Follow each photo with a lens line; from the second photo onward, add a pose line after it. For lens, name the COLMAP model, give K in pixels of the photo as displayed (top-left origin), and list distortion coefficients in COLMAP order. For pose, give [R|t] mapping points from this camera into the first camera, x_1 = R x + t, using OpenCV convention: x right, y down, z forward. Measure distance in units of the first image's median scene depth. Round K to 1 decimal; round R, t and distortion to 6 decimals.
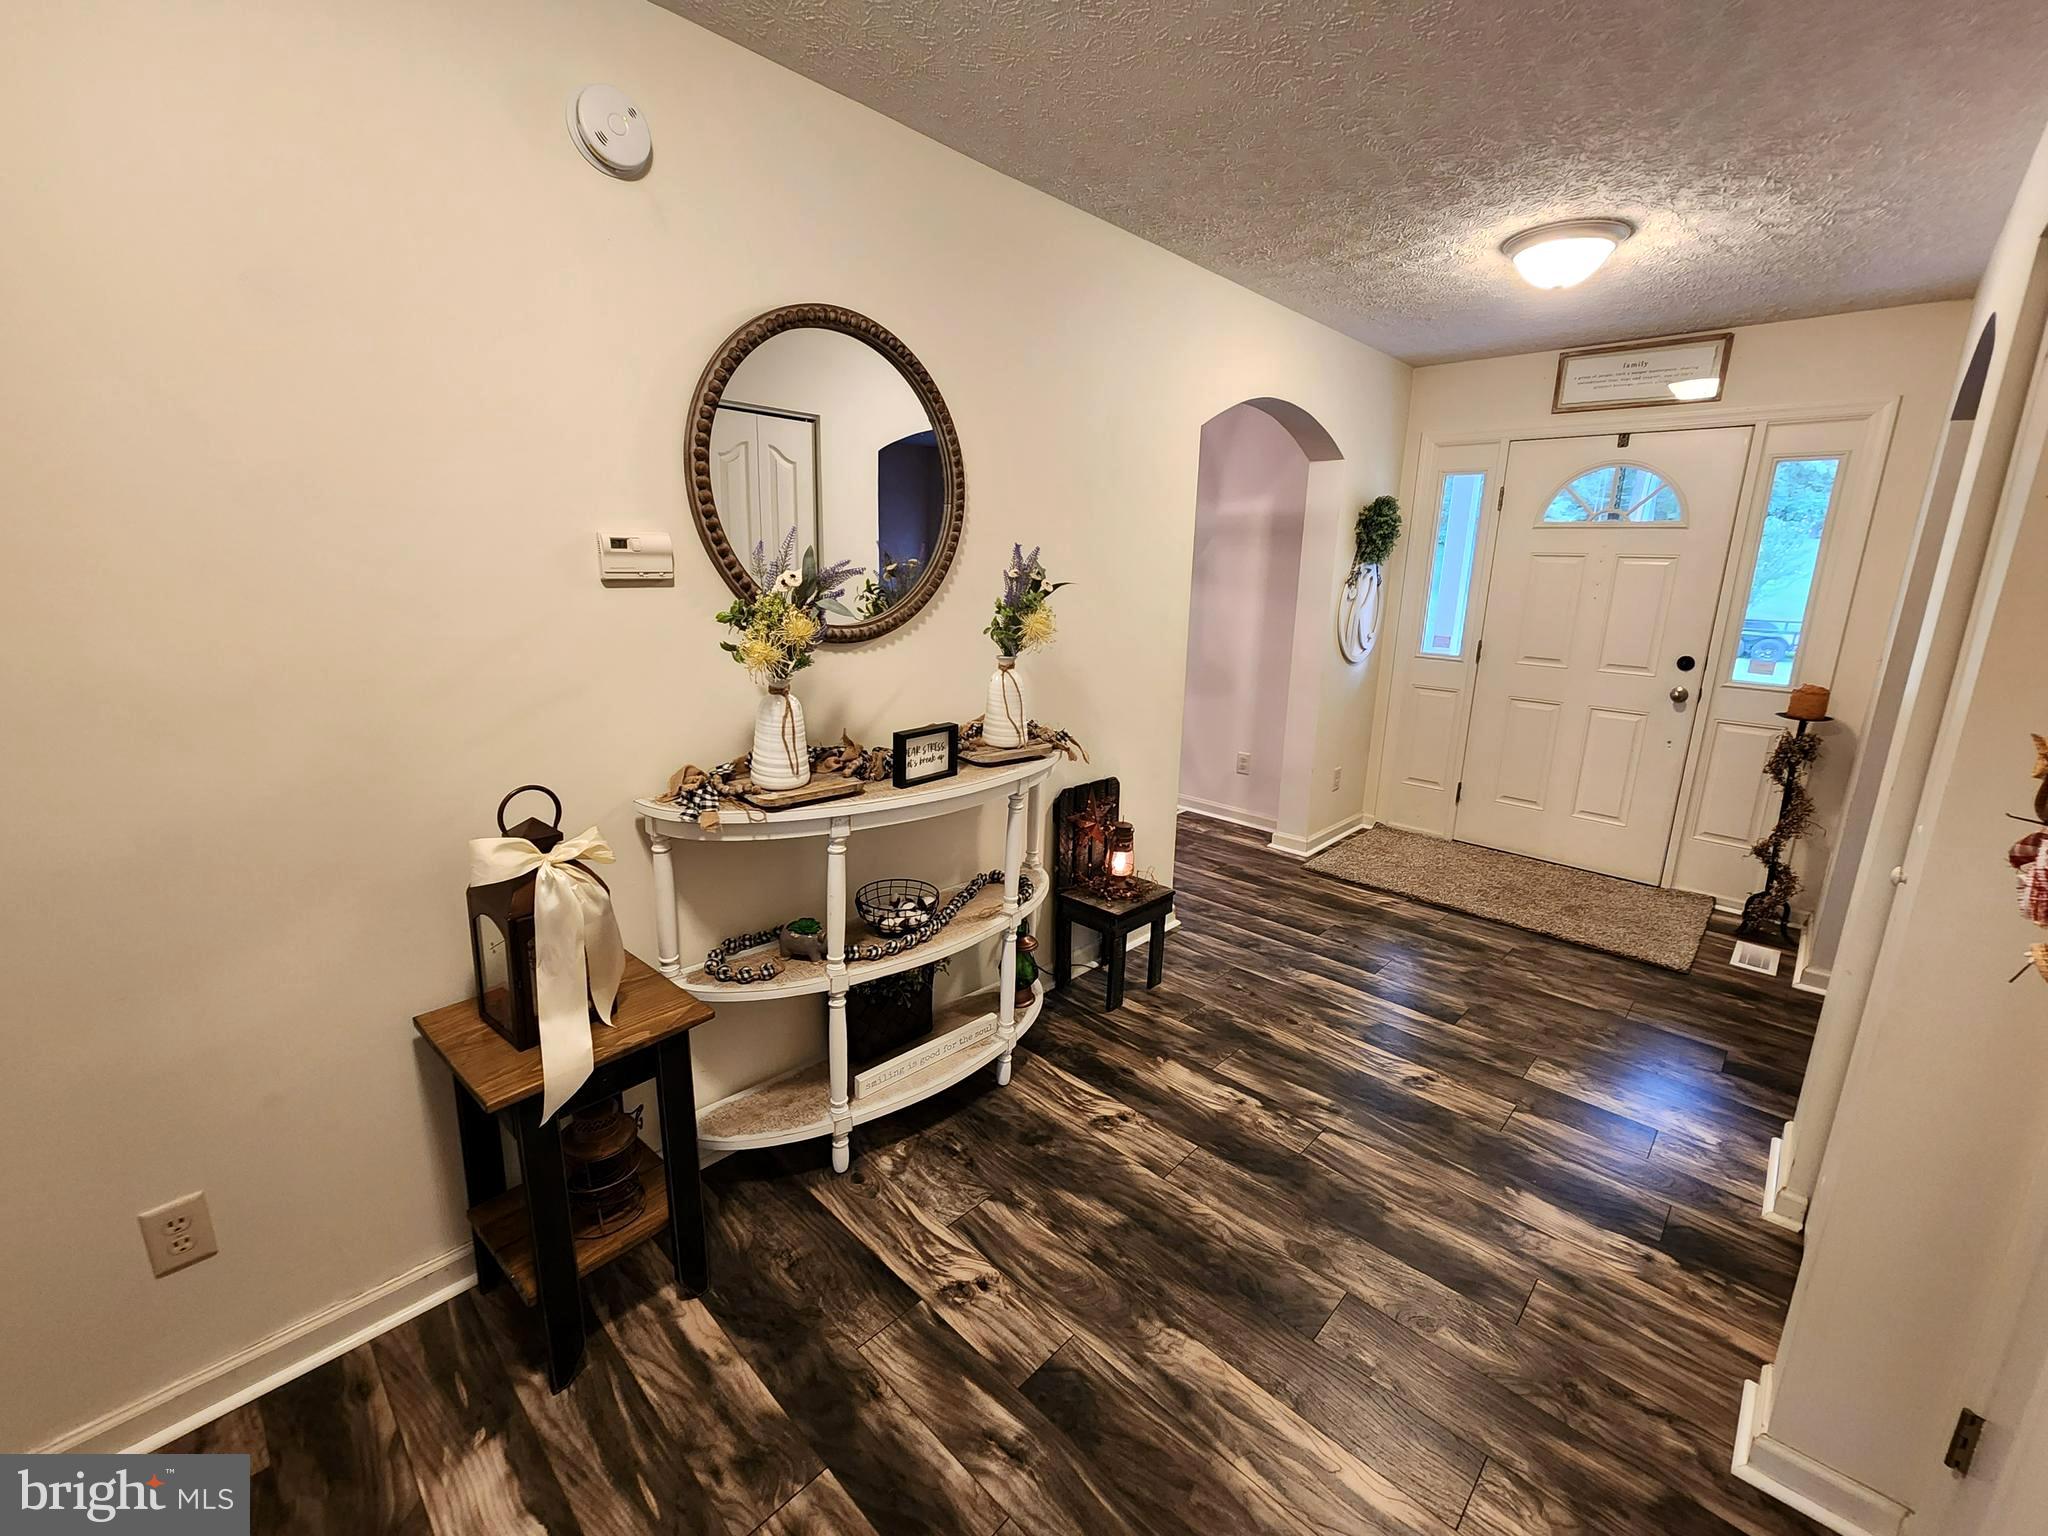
lens RADIAL K [[841.7, 0, 1033.5], [0, 841.7, 759.0], [0, 0, 1]] dist [0.002799, -0.001229]
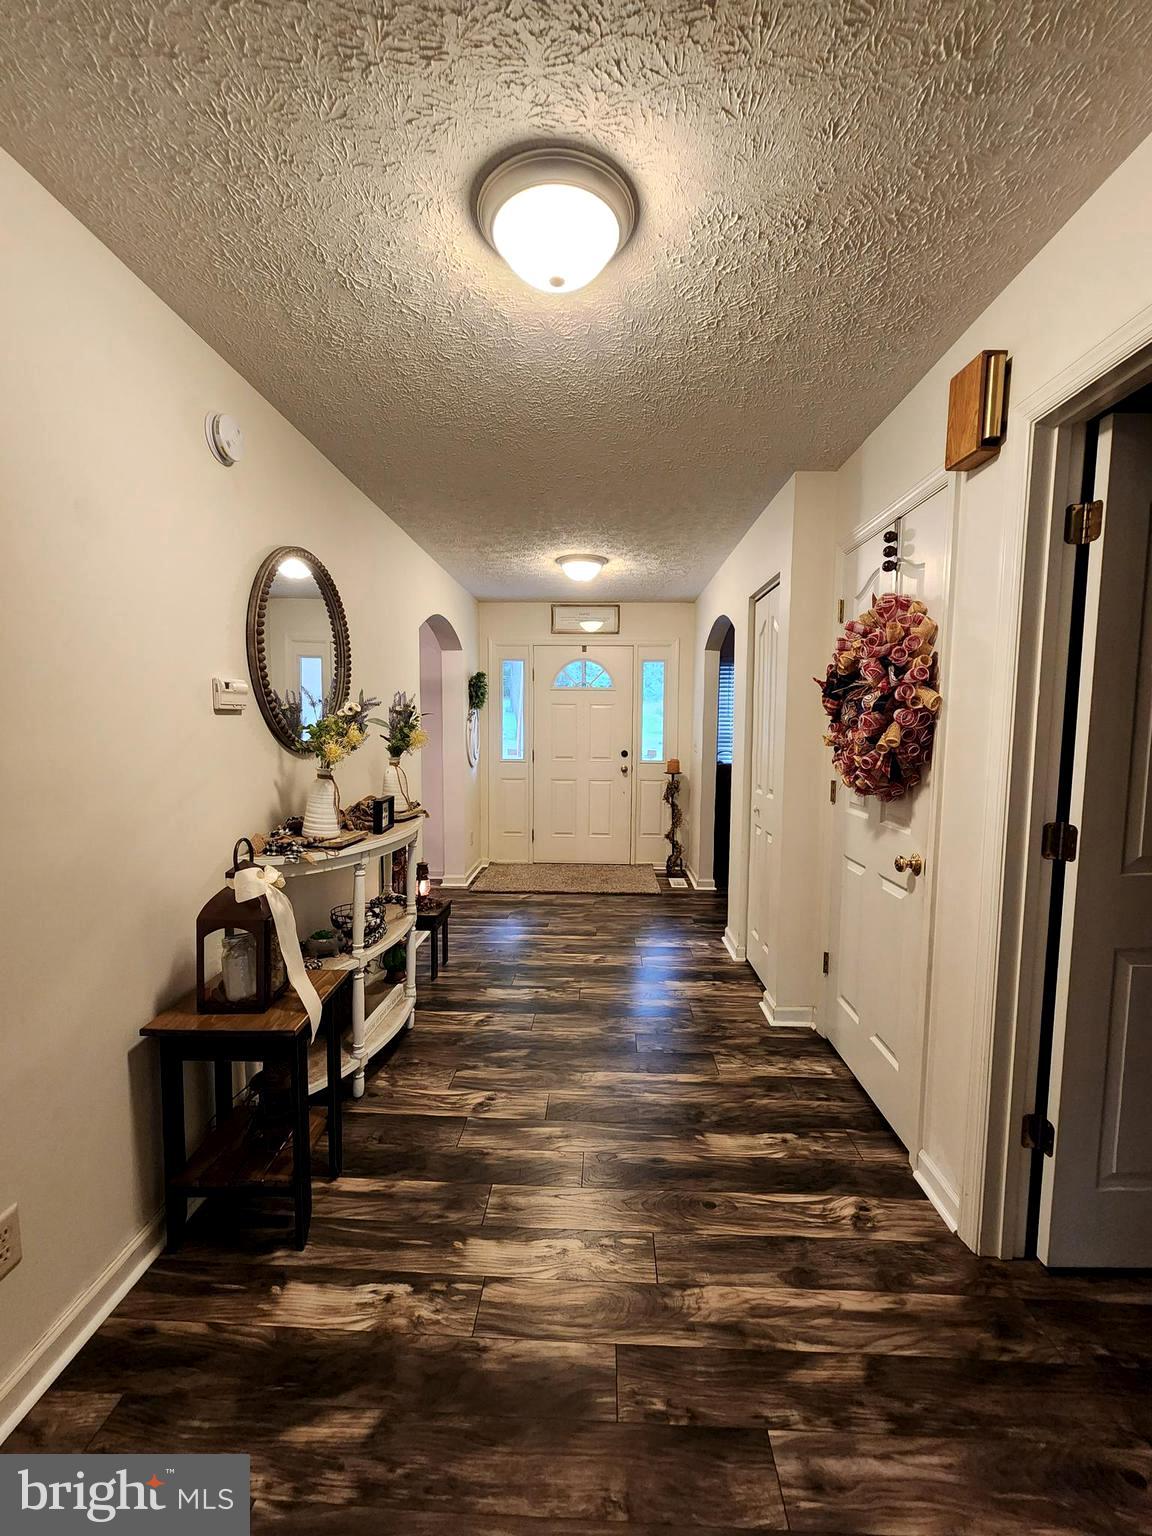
lens RADIAL K [[631.2, 0, 575.7], [0, 631.2, 776.4], [0, 0, 1]] dist [0.002799, -0.001229]
pose [[0.759772, -0.074395, 0.645920, -0.532410], [0.161011, 0.984018, -0.076056, 0.064959], [-0.629938, 0.161786, 0.759607, -0.164624]]
